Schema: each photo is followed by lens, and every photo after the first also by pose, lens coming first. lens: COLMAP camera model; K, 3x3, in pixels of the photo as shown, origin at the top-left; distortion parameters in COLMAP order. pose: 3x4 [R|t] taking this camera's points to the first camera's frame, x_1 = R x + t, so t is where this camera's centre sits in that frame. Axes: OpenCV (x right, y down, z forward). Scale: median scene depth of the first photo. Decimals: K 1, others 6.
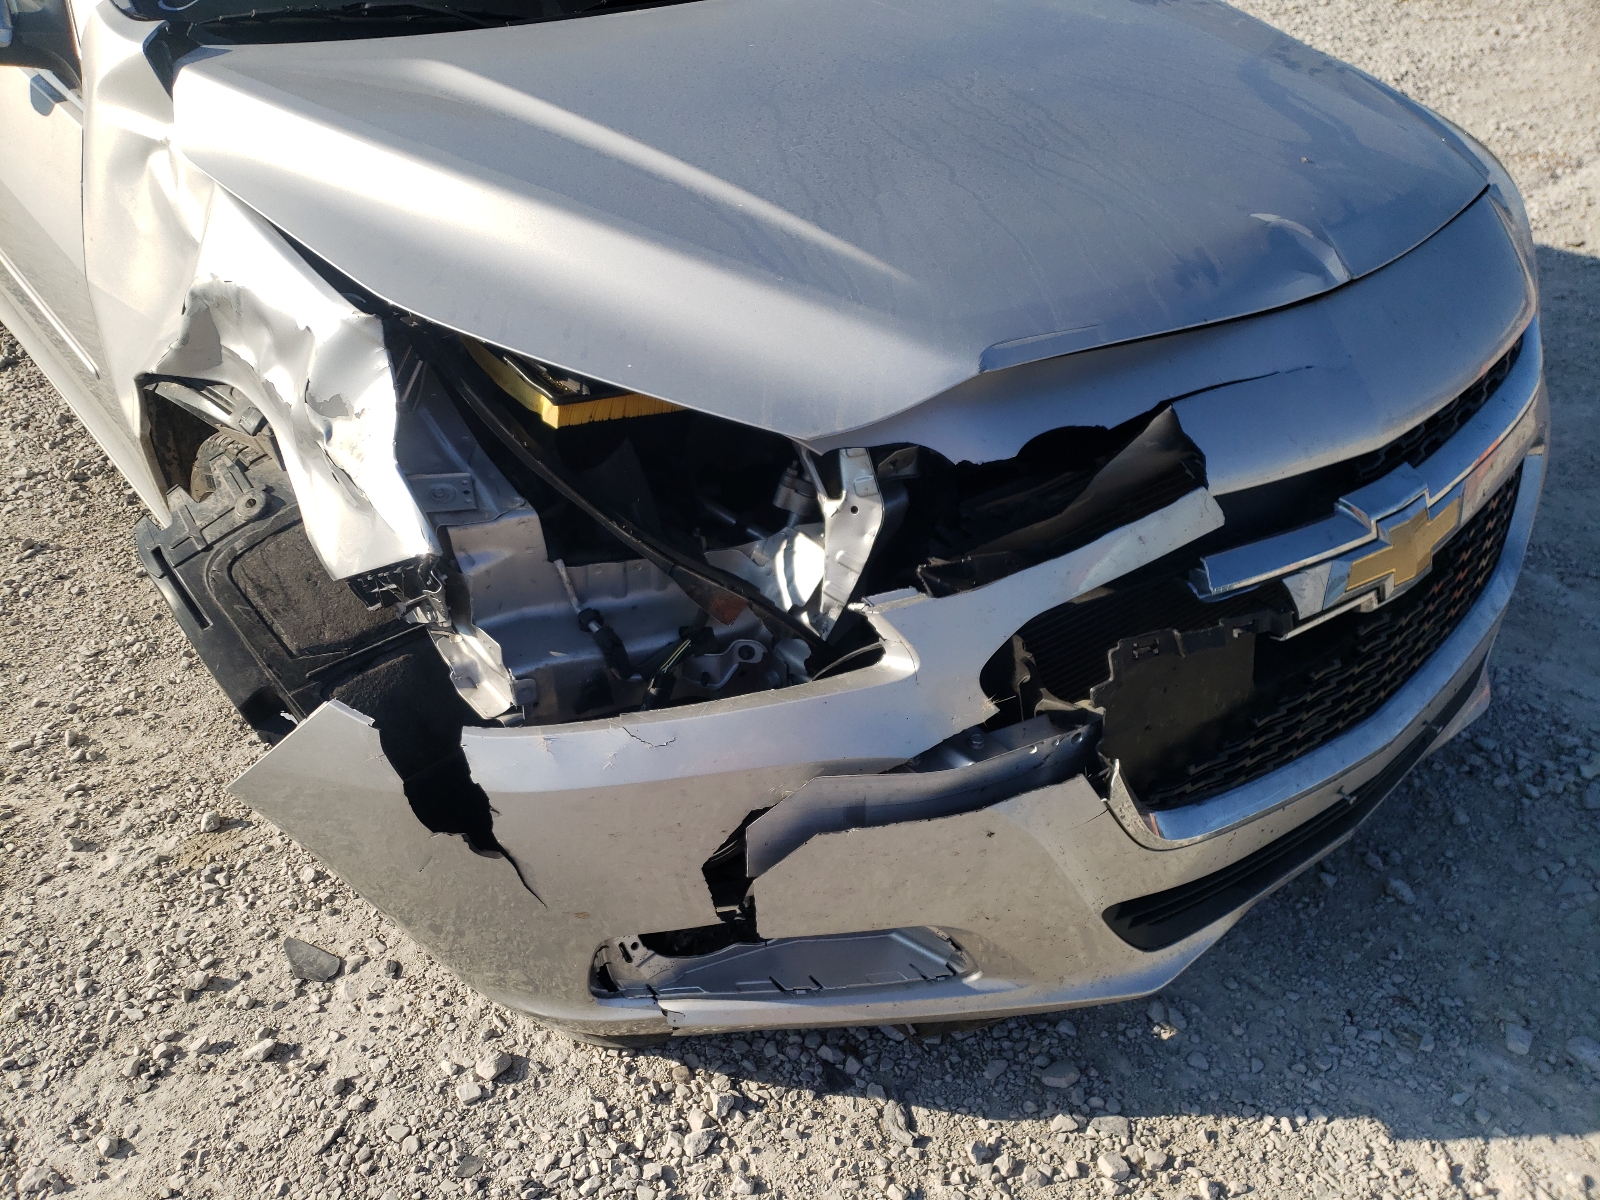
lens RADIAL K [[1224.2, 0, 800.0], [0, 1224.2, 600.0], [0, 0, 1]] dist [0.068270, -0.090760]
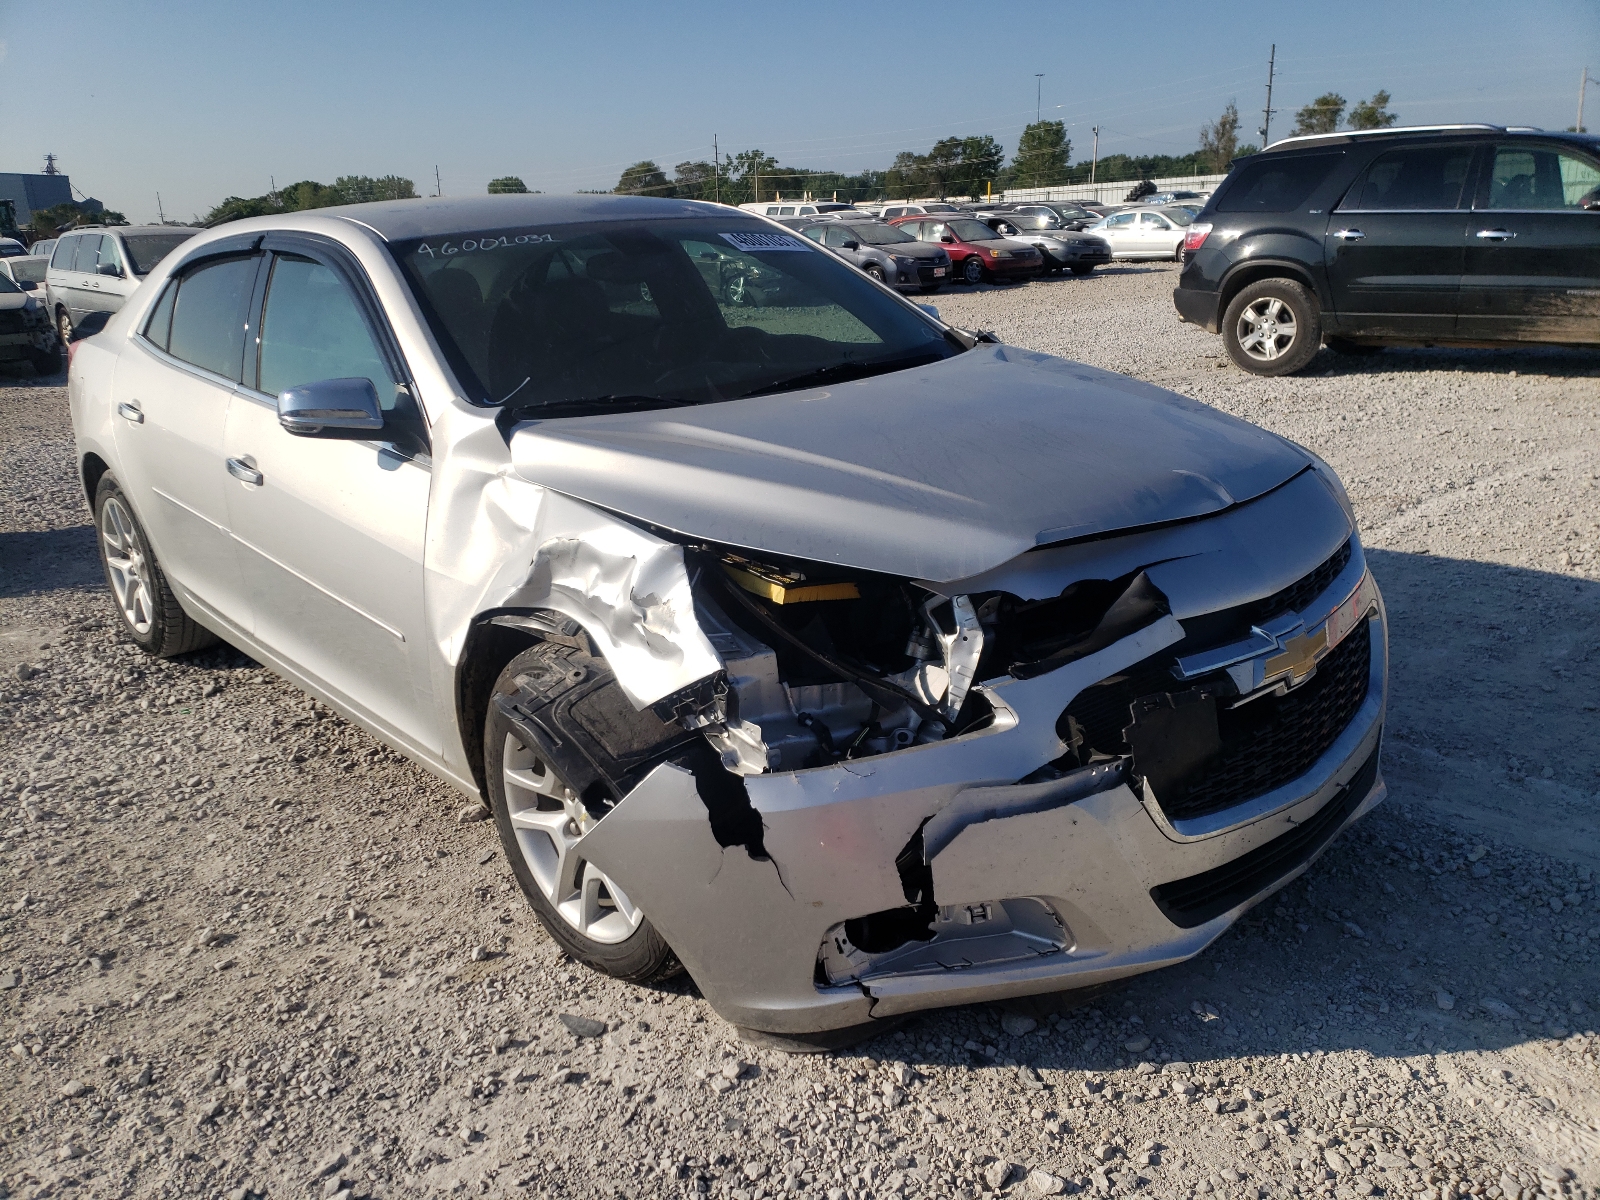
lens RADIAL K [[1303.2, 0, 800.0], [0, 1303.2, 600.0], [0, 0, 1]] dist [0.065586, -0.144414]
pose [[0.996819, -0.053109, 0.059428, -0.243895], [0.069614, 0.943239, -0.324736, 0.377023], [-0.038809, 0.327840, 0.943936, -0.587272]]
